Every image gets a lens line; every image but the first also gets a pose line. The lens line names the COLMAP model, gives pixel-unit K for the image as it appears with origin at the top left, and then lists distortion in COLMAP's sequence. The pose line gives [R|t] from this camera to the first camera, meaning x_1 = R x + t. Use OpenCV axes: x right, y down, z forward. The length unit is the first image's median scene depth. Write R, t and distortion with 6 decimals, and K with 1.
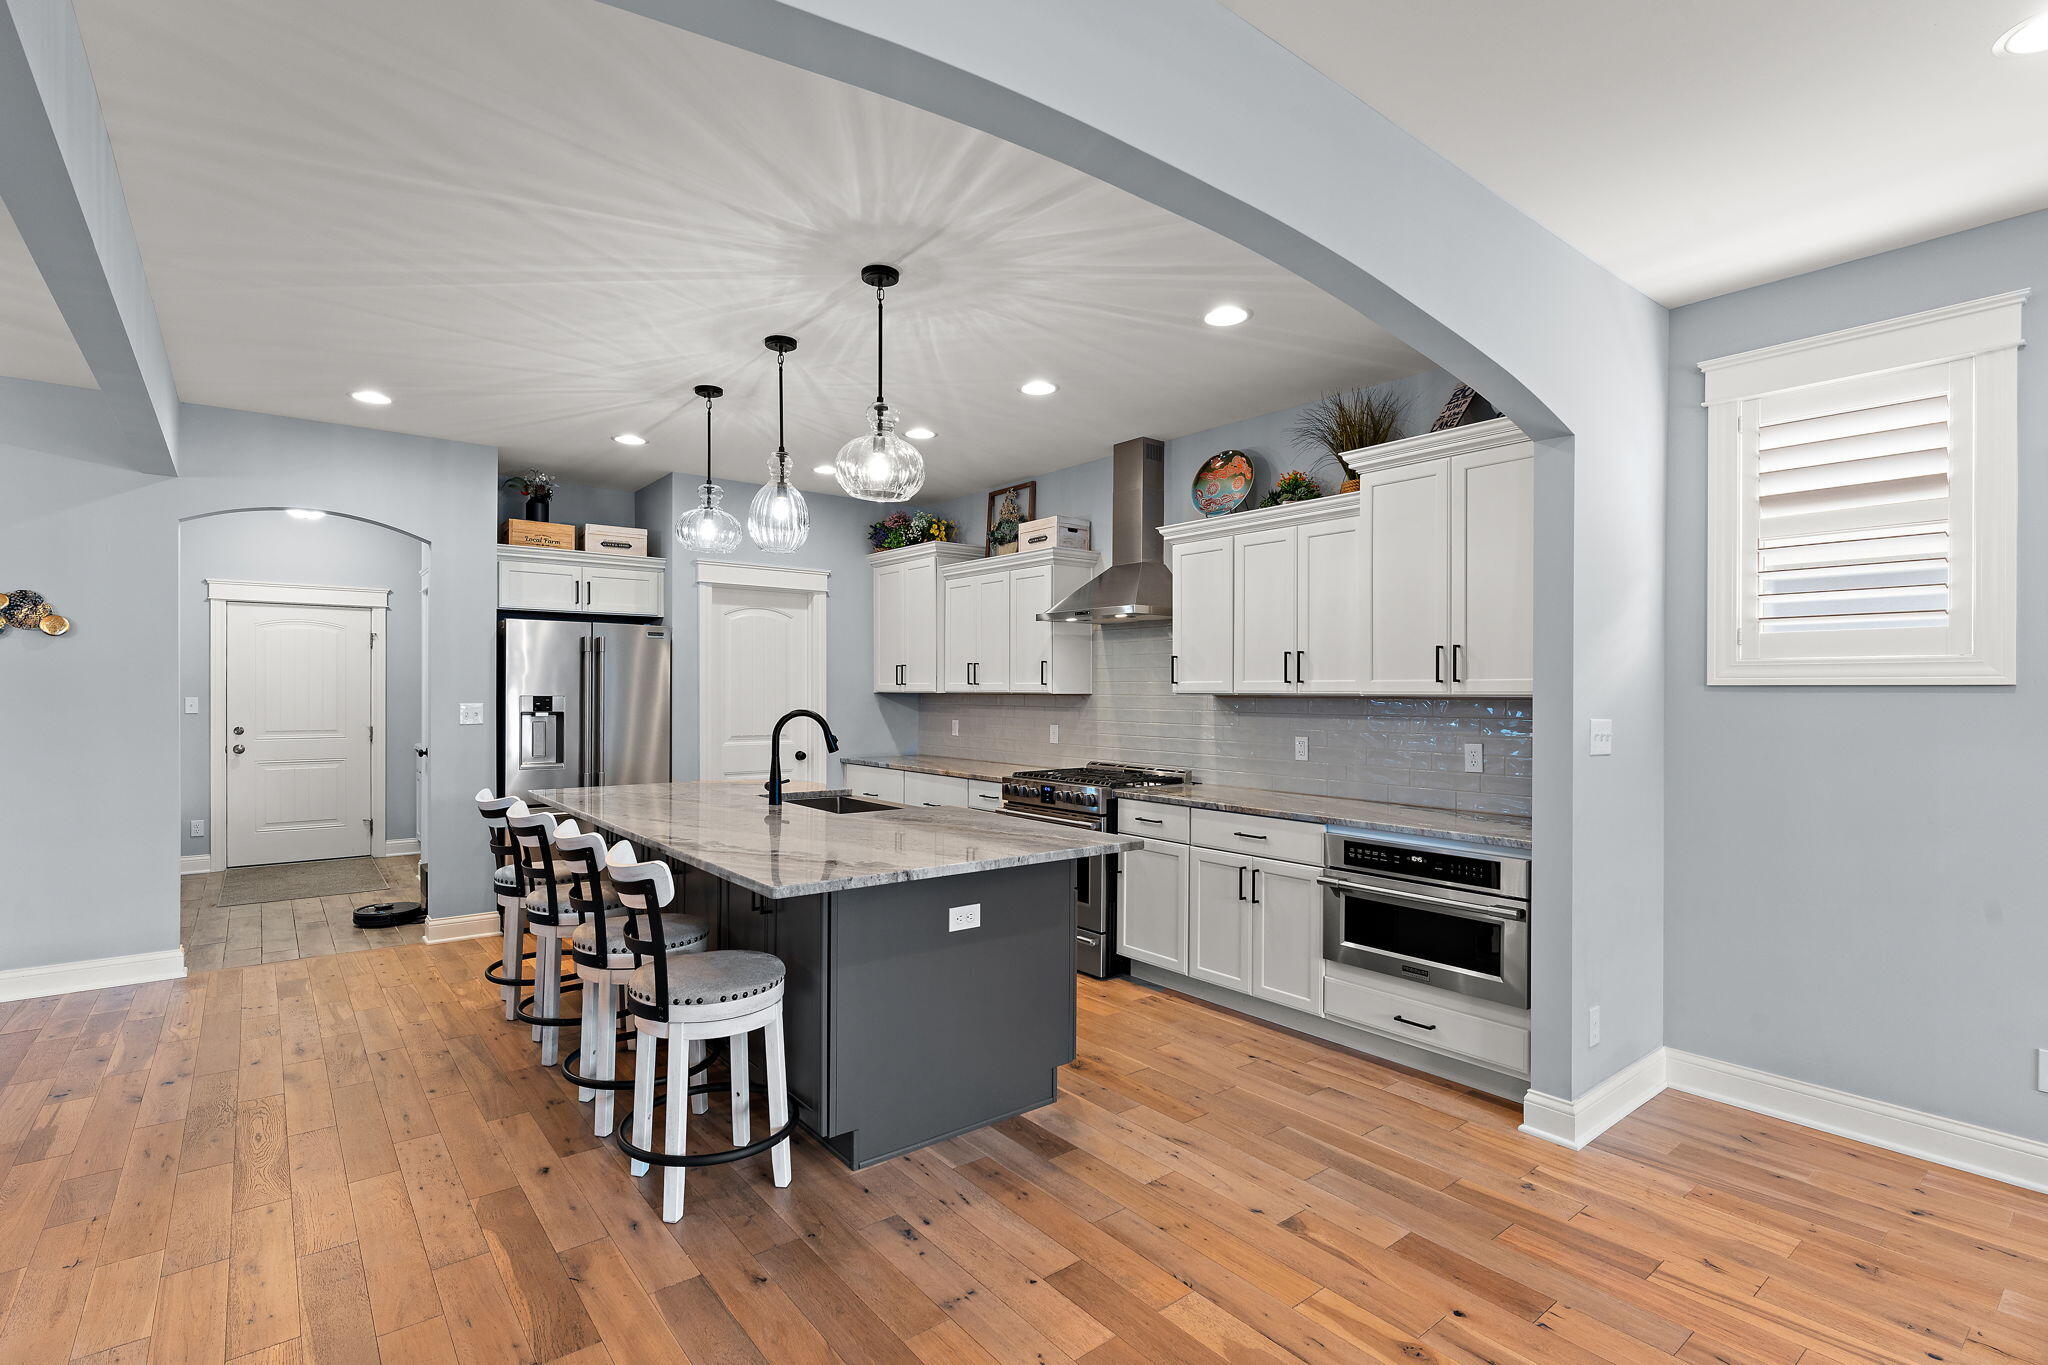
lens RADIAL K [[959.2, 0, 1018.2], [0, 959.2, 694.9], [0, 0, 1]] dist [-0.003826, 0.000116]
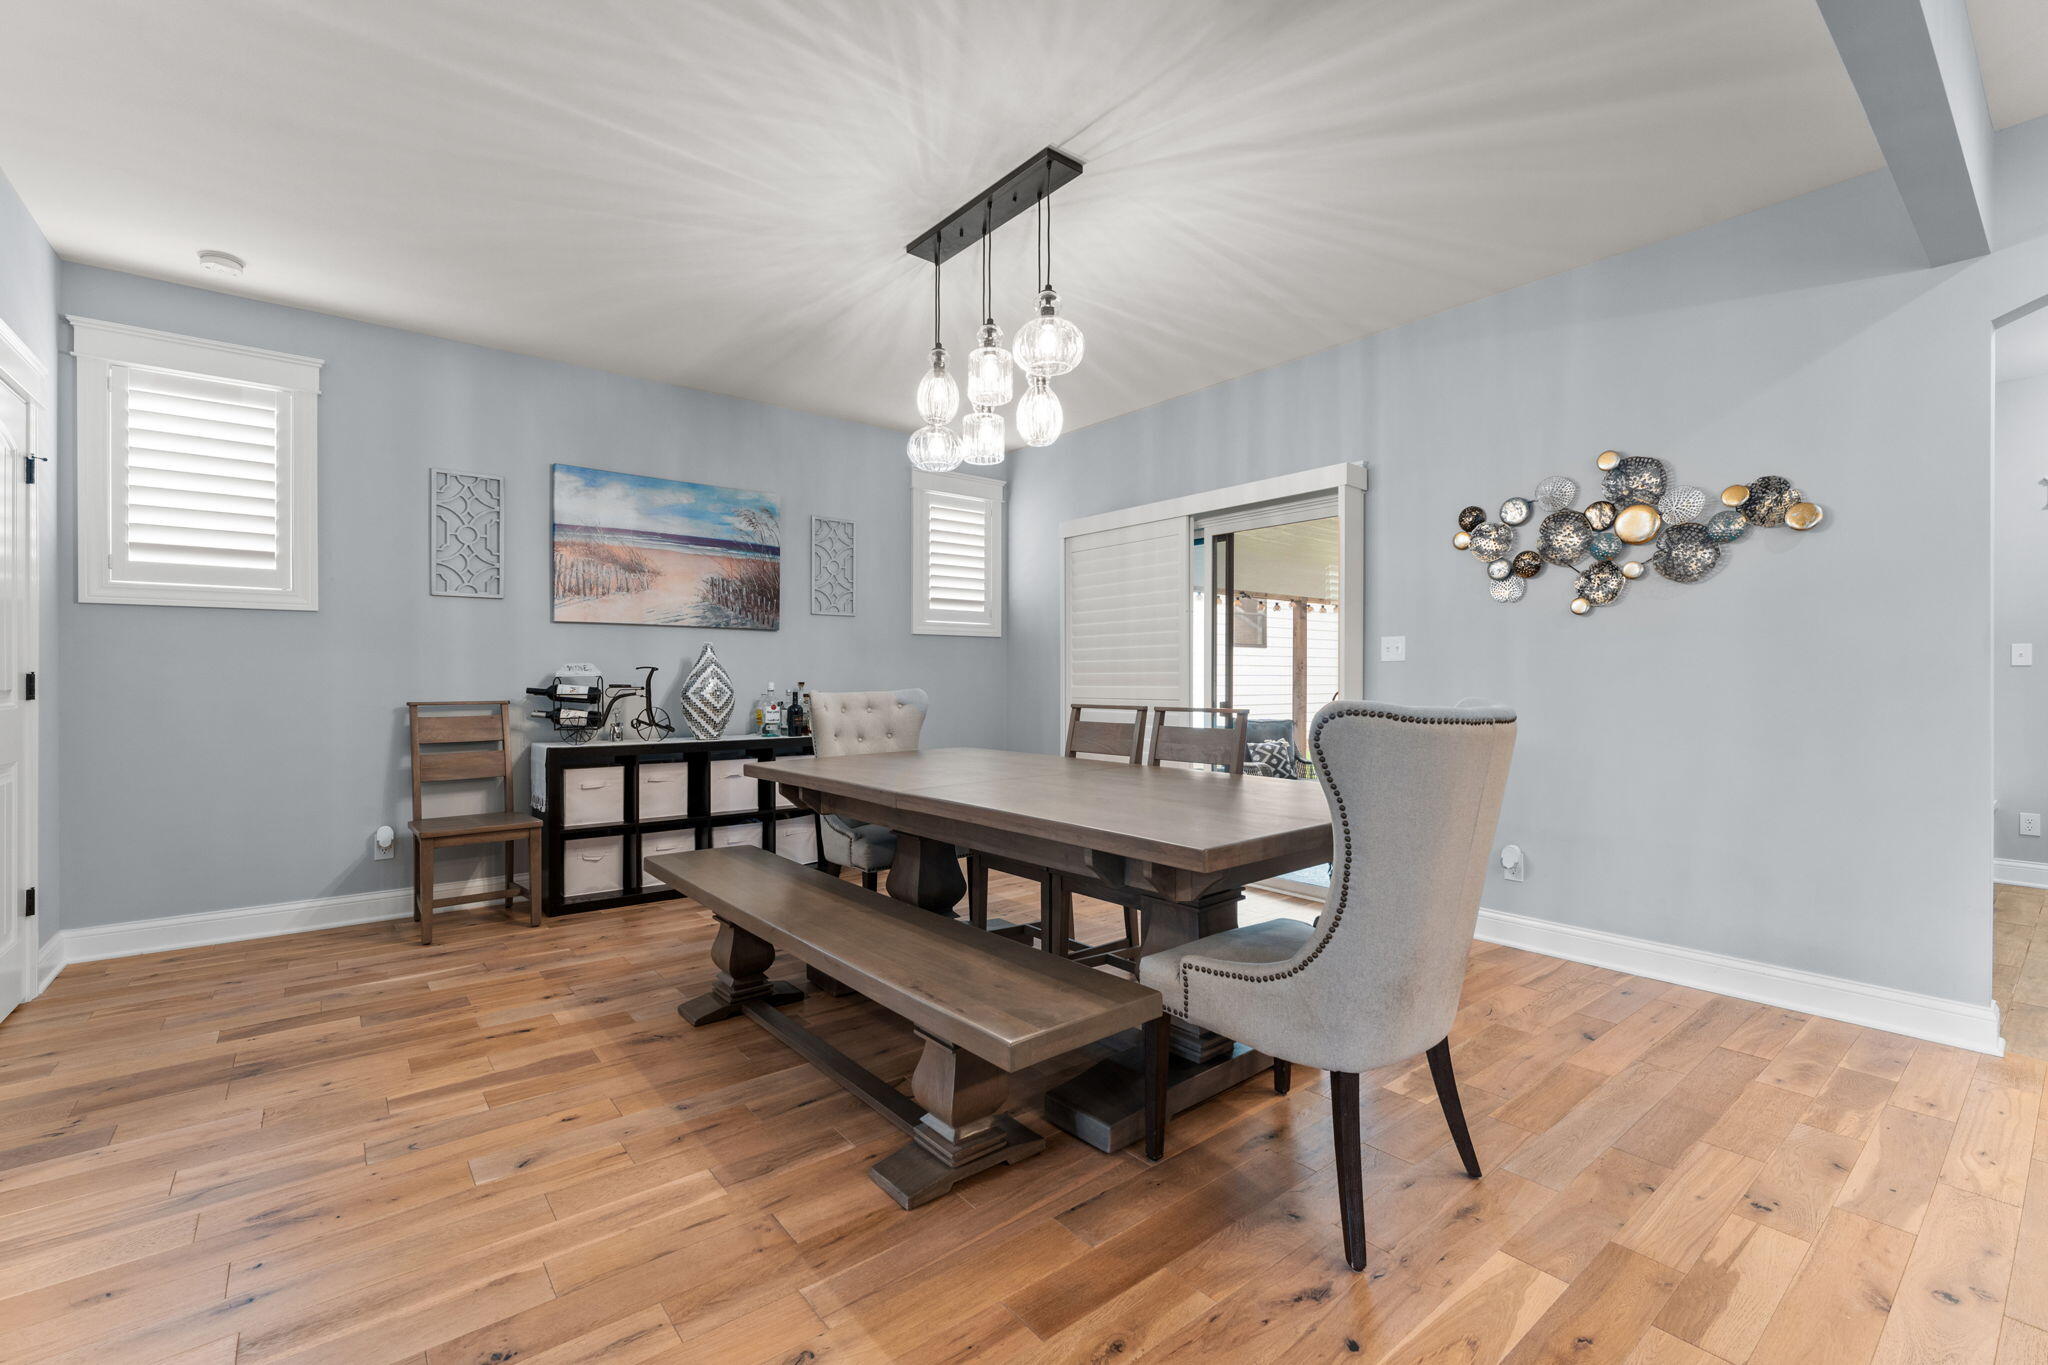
lens RADIAL K [[883.5, 0, 1017.9], [0, 883.5, 682.8], [0, 0, 1]] dist [-0.002110, 0.000977]
pose [[0.004541, 0.000536, -0.999990, -0.340272], [-0.004453, 0.999990, 0.000516, 0.062449], [0.999980, 0.004451, 0.004544, 0.405284]]
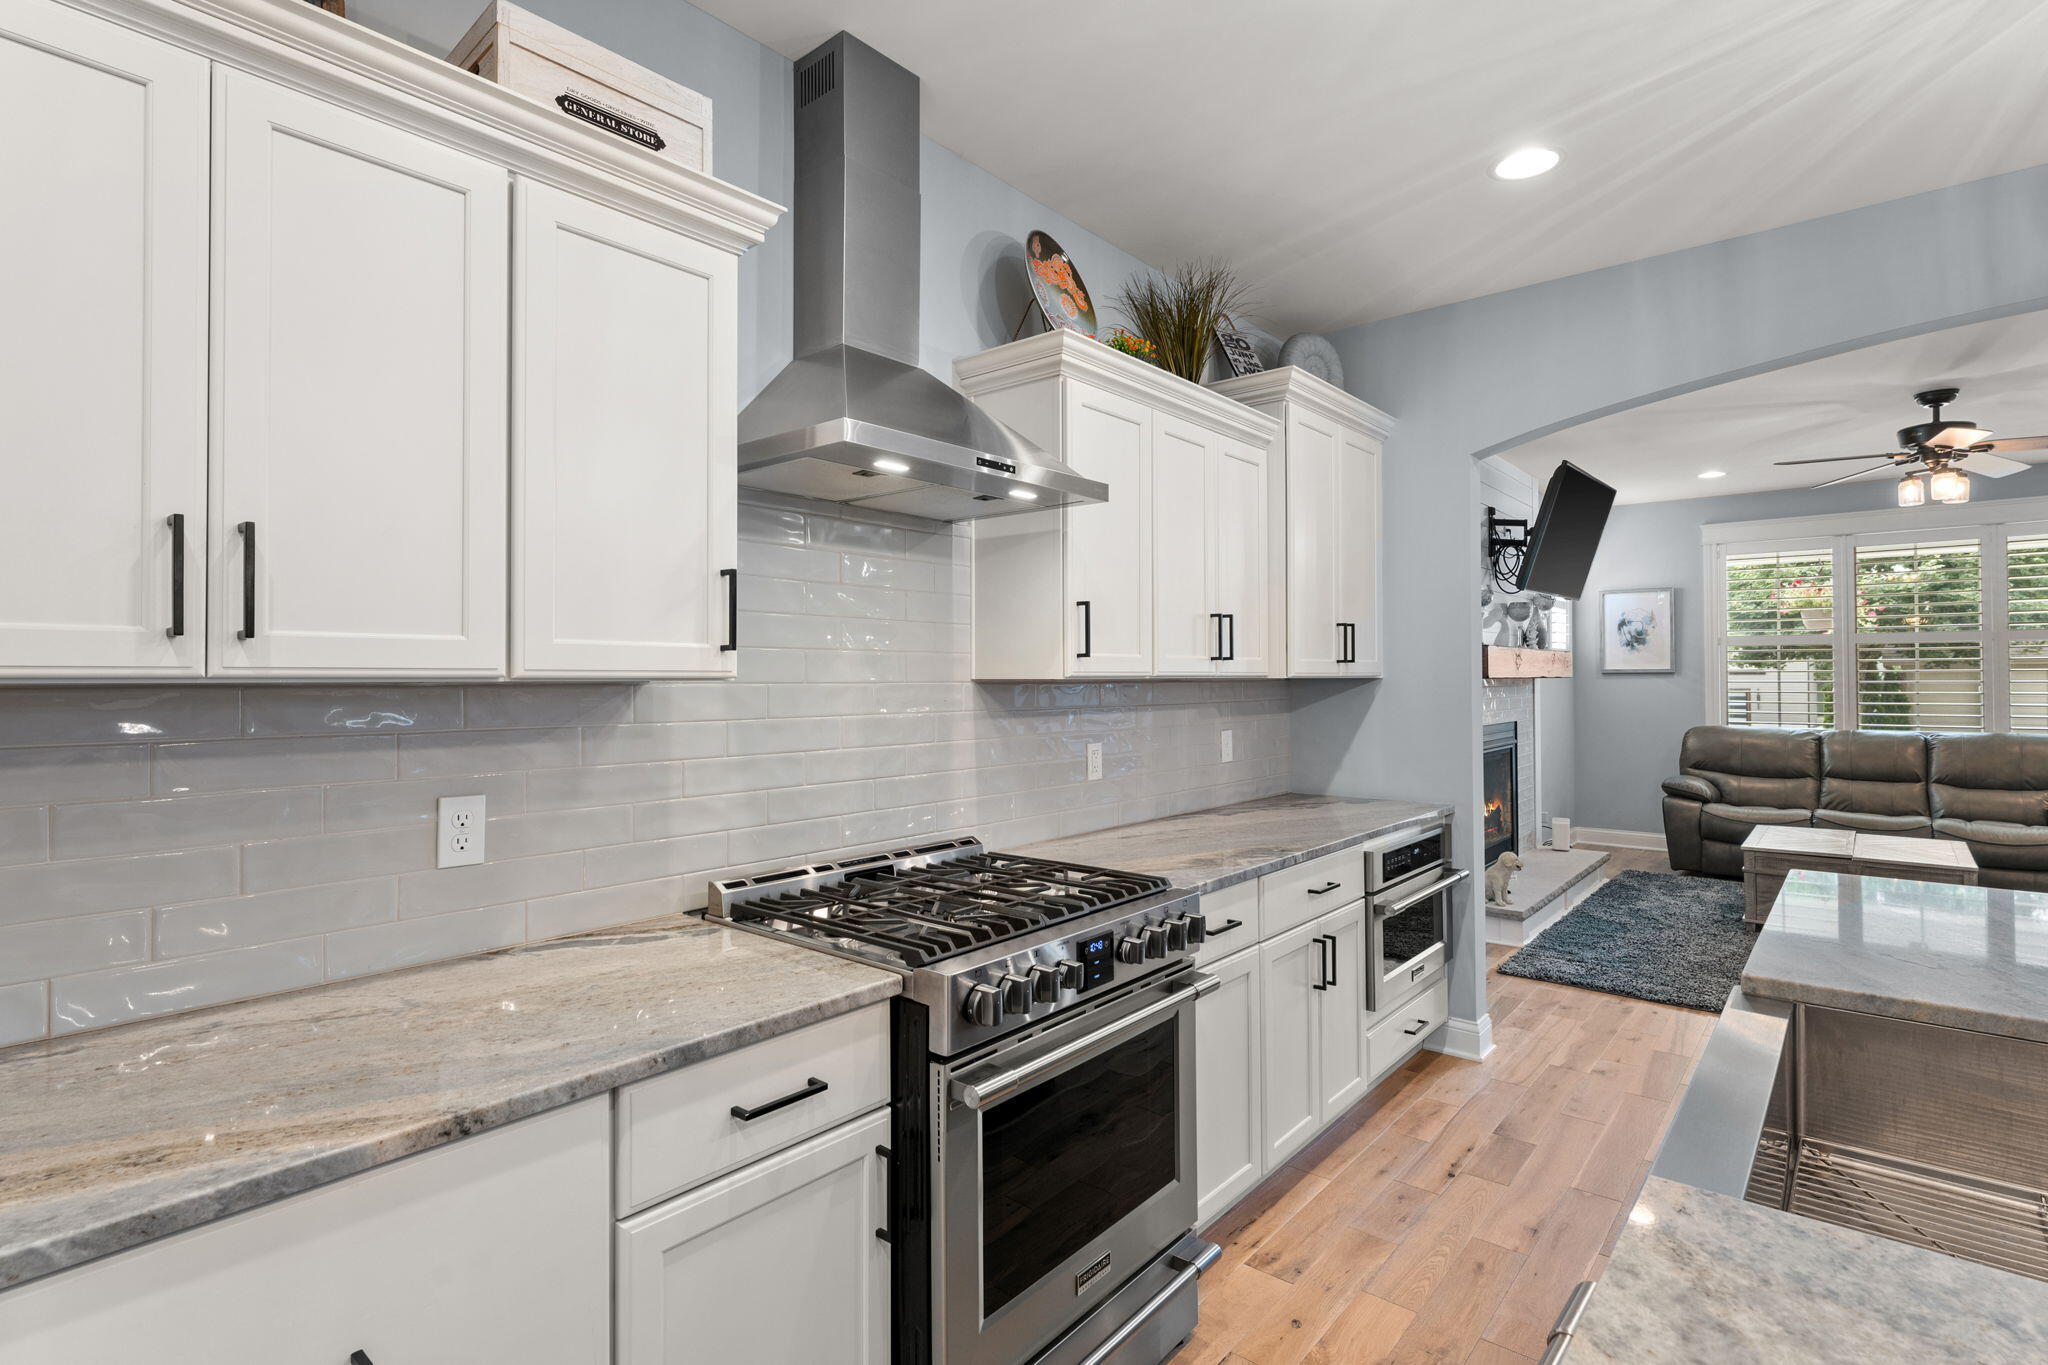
lens RADIAL K [[992.2, 0, 1020.4], [0, 992.2, 664.8], [0, 0, 1]] dist [0.002949, -0.001896]
pose [[-0.187910, 0.009472, 0.982141, -0.393355], [0.006605, 0.999943, -0.008380, -0.004193], [-0.982164, 0.004913, -0.187961, 1.314781]]
